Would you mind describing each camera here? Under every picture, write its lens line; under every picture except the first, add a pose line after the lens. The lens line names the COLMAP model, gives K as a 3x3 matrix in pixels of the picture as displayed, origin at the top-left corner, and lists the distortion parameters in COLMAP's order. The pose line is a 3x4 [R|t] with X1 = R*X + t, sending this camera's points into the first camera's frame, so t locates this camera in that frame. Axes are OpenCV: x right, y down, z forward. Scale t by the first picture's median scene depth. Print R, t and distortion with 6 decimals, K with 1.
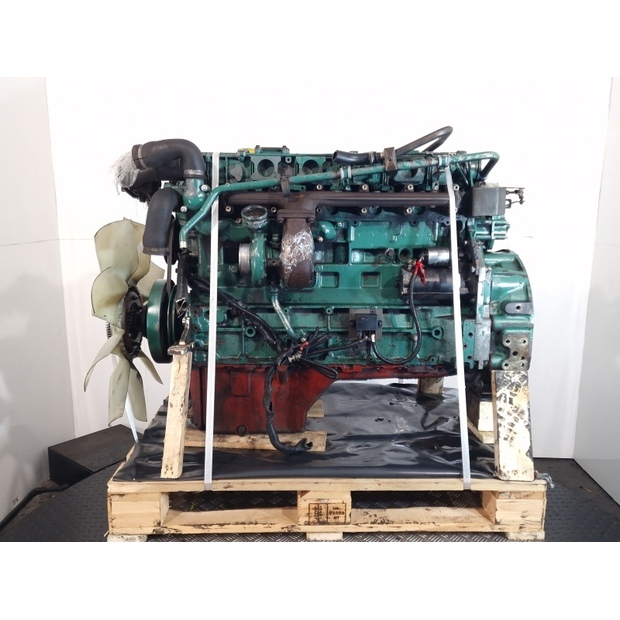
lens RADIAL K [[553.1, 0, 322.8], [0, 553.1, 308.9], [0, 0, 1]] dist [0.051430, -0.007642]
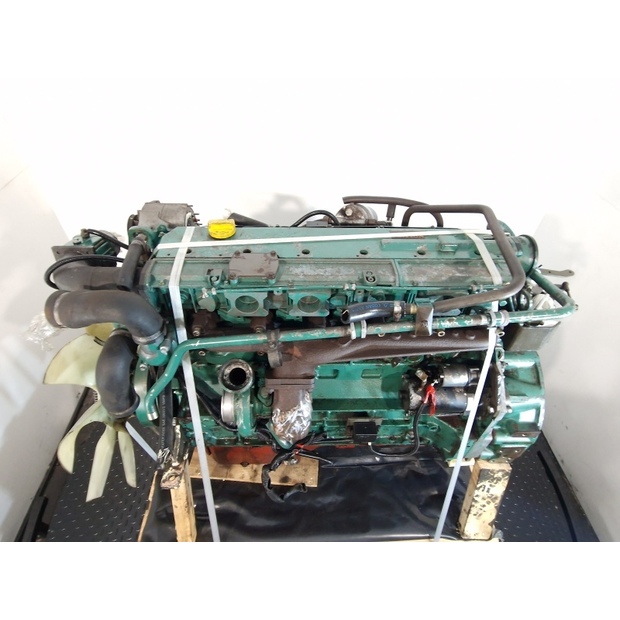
lens RADIAL K [[380.6, 0, 310.0], [0, 380.6, 320.2], [0, 0, 1]] dist [-0.003401, -0.000592]
pose [[0.999764, 0.011769, 0.018260, -0.029812], [-0.020267, 0.807927, 0.588934, -0.536737], [-0.007822, -0.589165, 0.807975, 0.597963]]
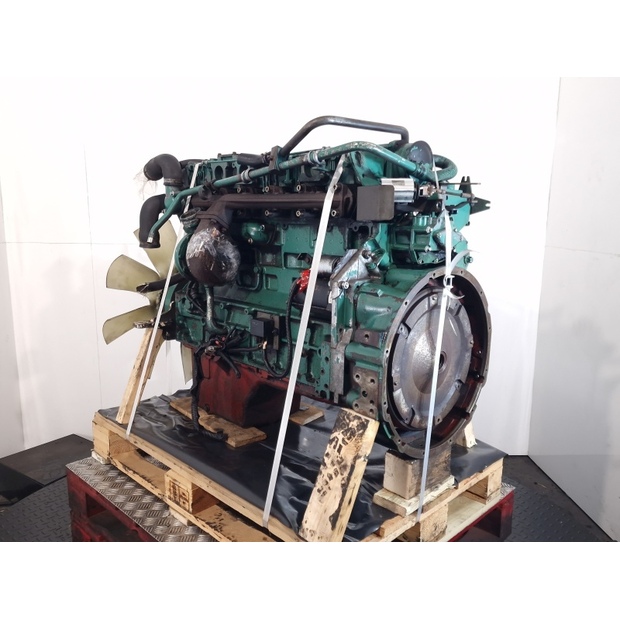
lens RADIAL K [[553.1, 0, 322.8], [0, 553.1, 308.9], [0, 0, 1]] dist [0.051430, -0.007642]
pose [[0.683306, 0.127464, -0.718920, 0.872908], [-0.141060, 0.989139, 0.041302, -0.064775], [0.716376, 0.073188, 0.693865, 0.411338]]
